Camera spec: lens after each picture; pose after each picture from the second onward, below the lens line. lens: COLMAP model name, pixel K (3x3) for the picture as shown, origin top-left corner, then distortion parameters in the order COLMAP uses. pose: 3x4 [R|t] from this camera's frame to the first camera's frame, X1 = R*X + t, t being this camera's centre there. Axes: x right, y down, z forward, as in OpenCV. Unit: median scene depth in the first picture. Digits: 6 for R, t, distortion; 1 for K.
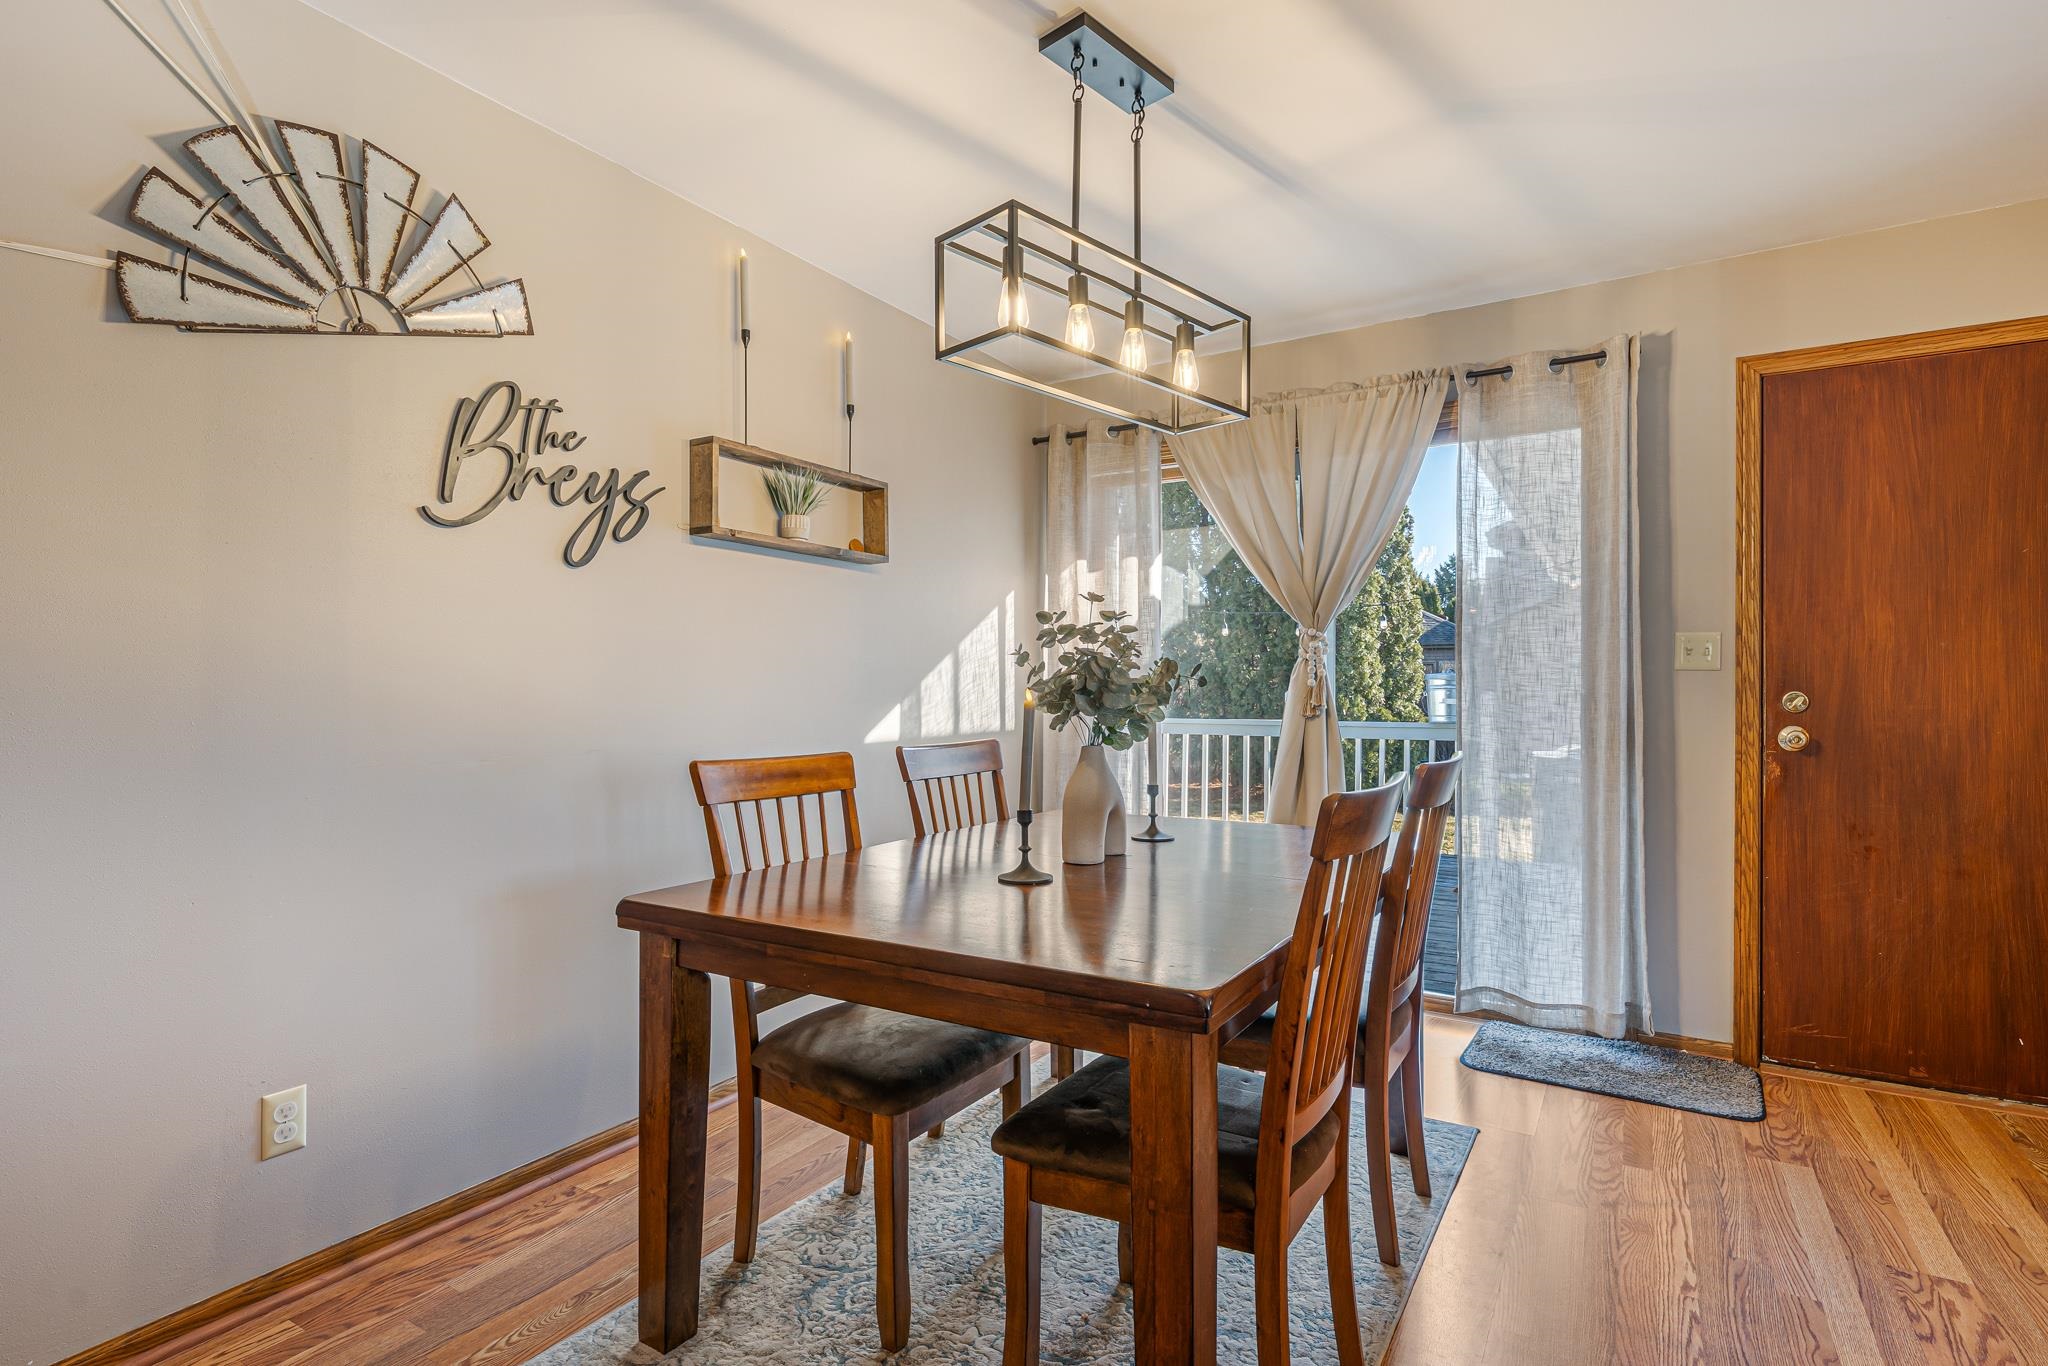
lens RADIAL K [[998.3, 0, 1025.3], [0, 998.3, 689.9], [0, 0, 1]] dist [0.003274, -0.001253]
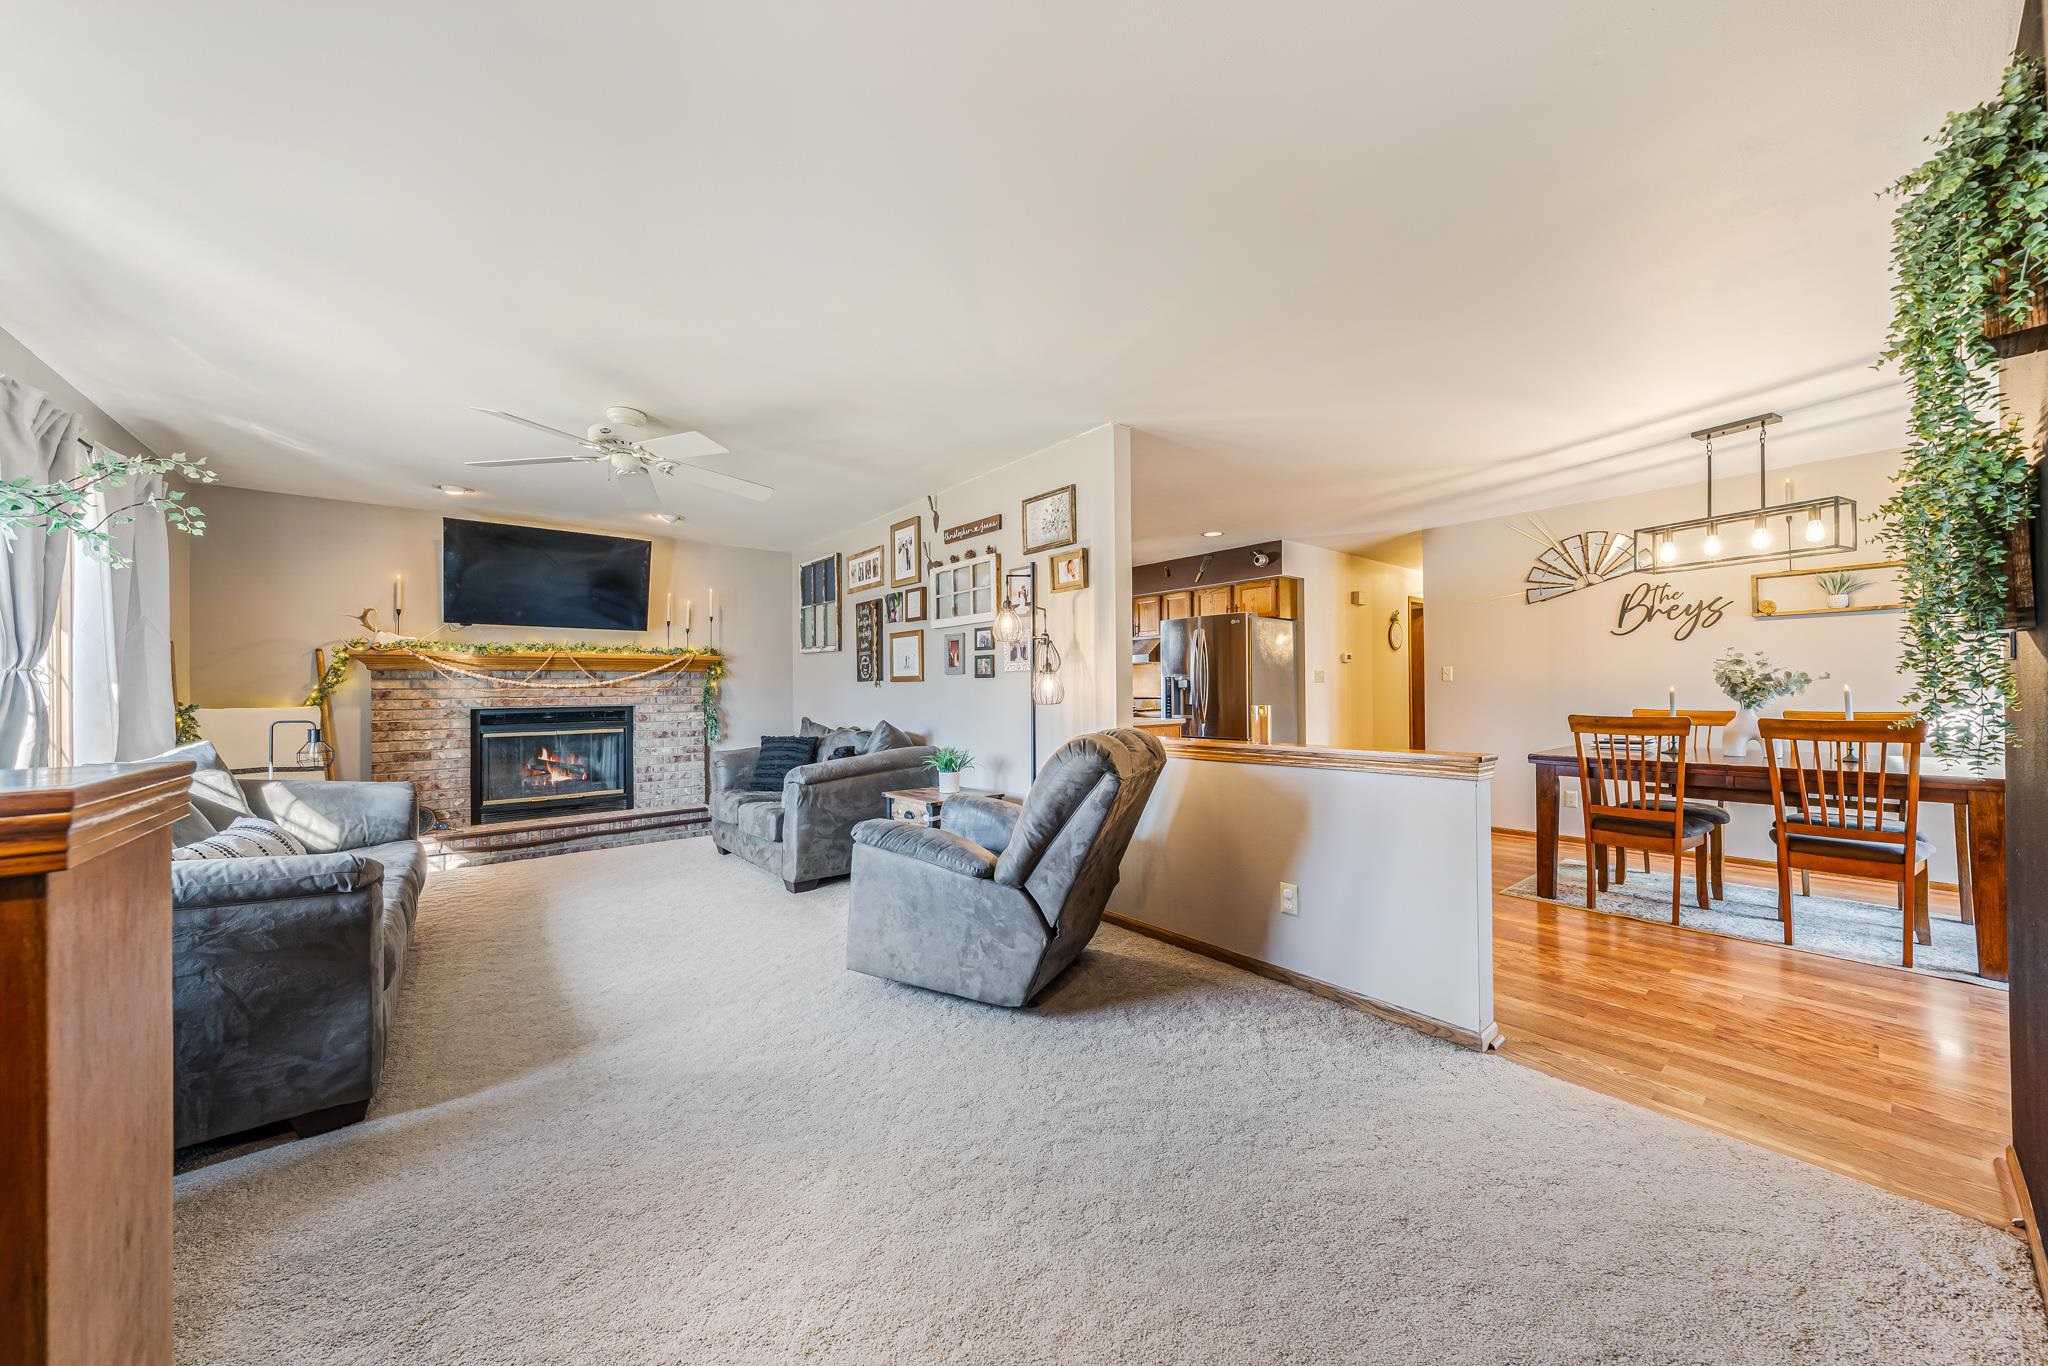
lens RADIAL K [[710.8, 0, 1031.5], [0, 710.8, 683.5], [0, 0, 1]] dist [0.000104, -0.000200]
pose [[-0.324976, -0.004965, -0.945709, 1.907696], [0.018581, 0.999760, -0.011634, -0.014995], [0.945540, -0.021353, -0.324806, -0.049003]]
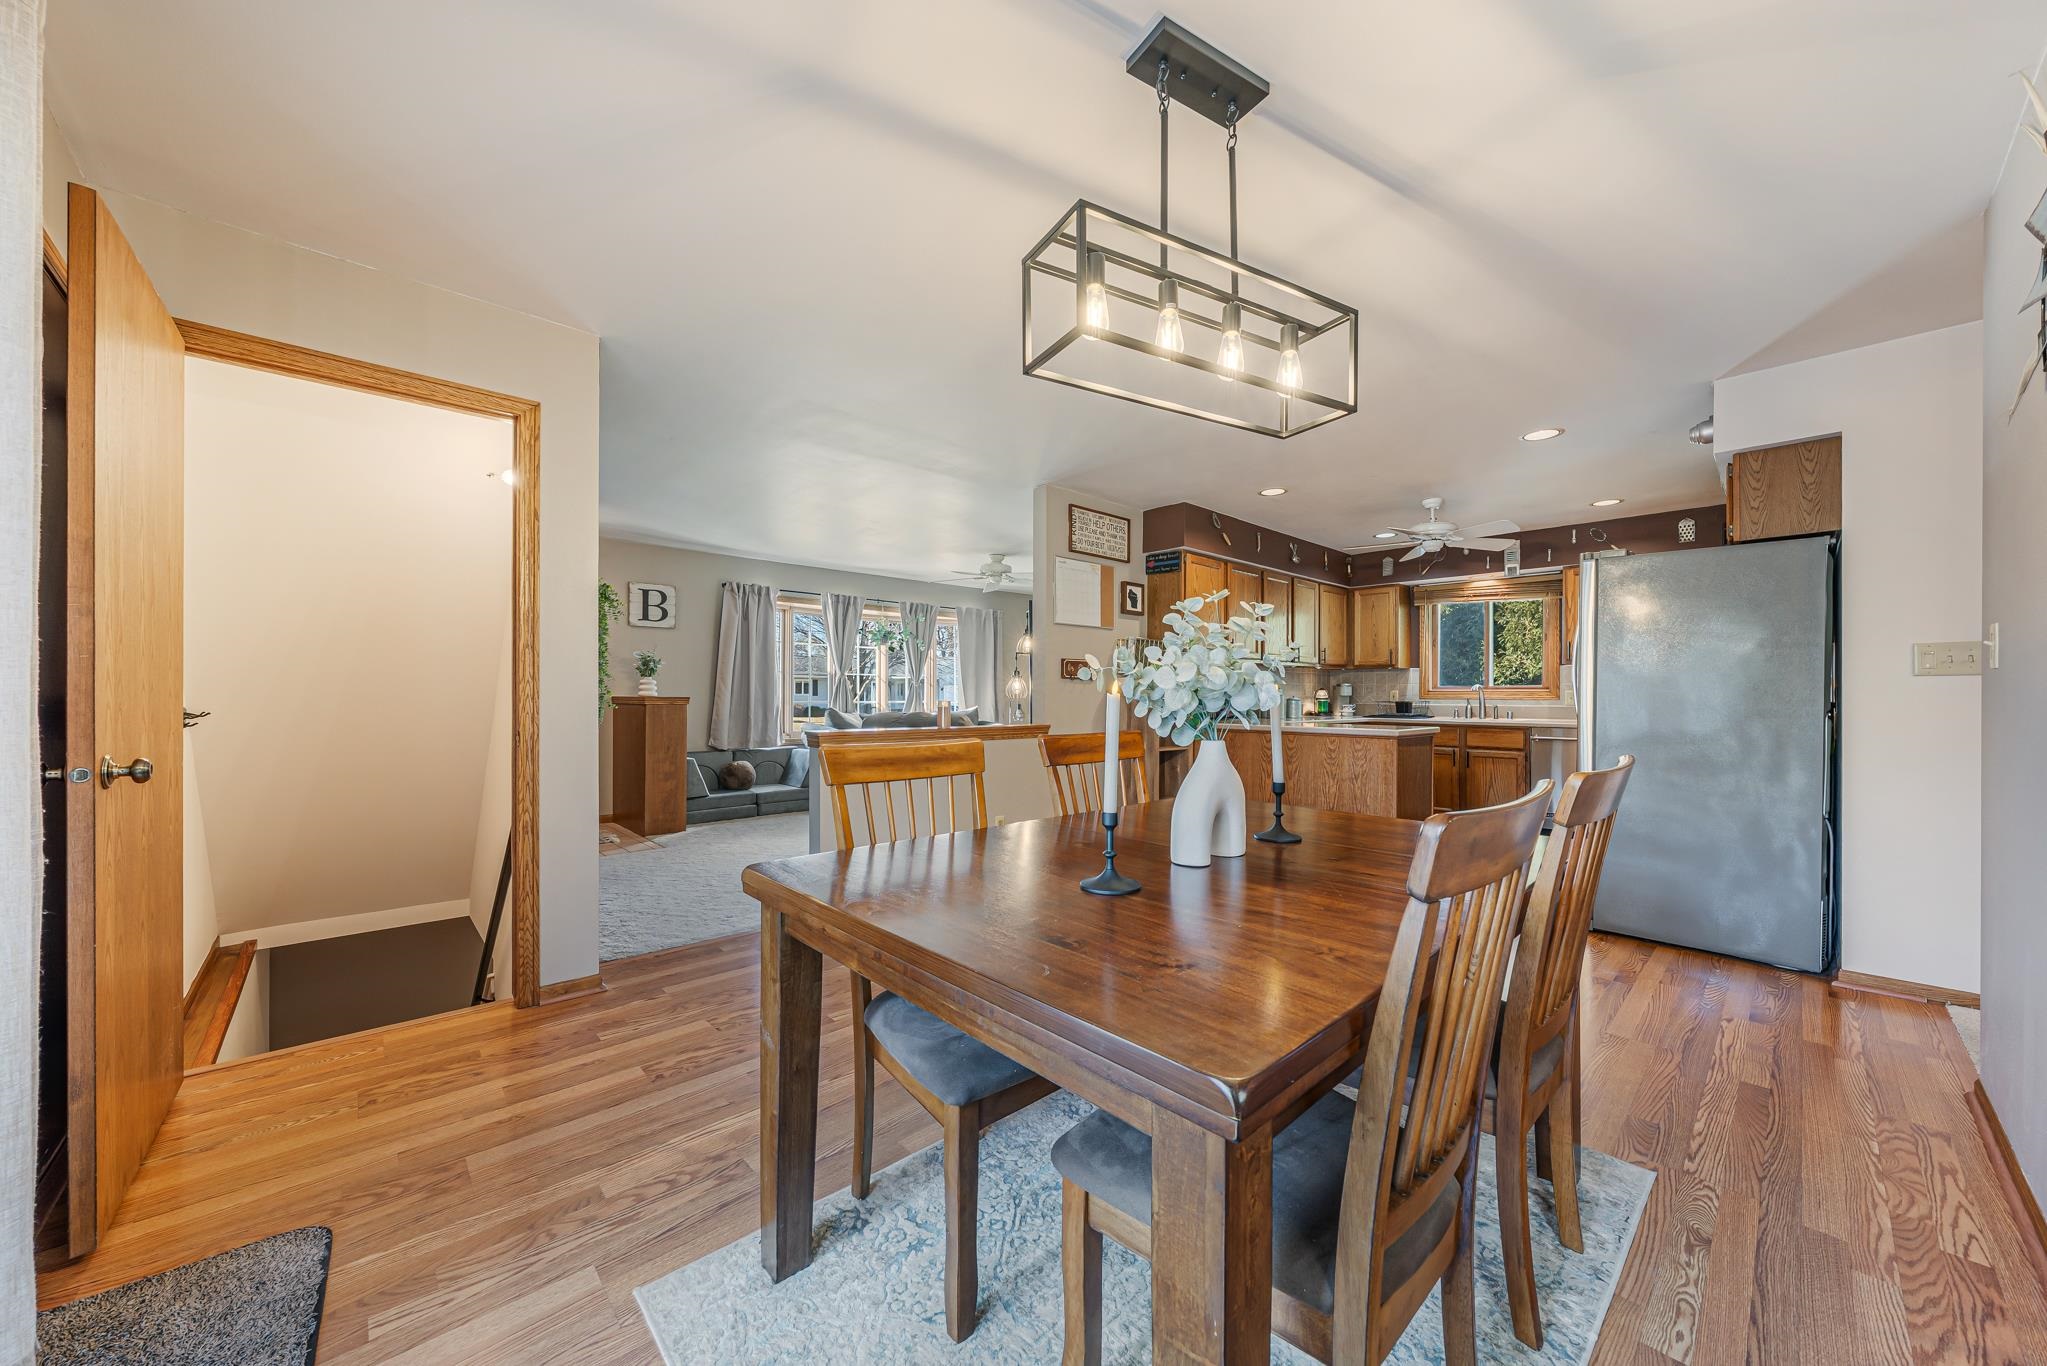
lens RADIAL K [[710.5, 0, 1029.1], [0, 710.5, 690.0], [0, 0, 1]] dist [0.000104, -0.000200]
pose [[-0.964981, 0.001738, 0.262313, 0.047124], [-0.001540, 0.999923, -0.012287, 0.013597], [-0.262314, -0.012261, -0.964905, 1.451006]]
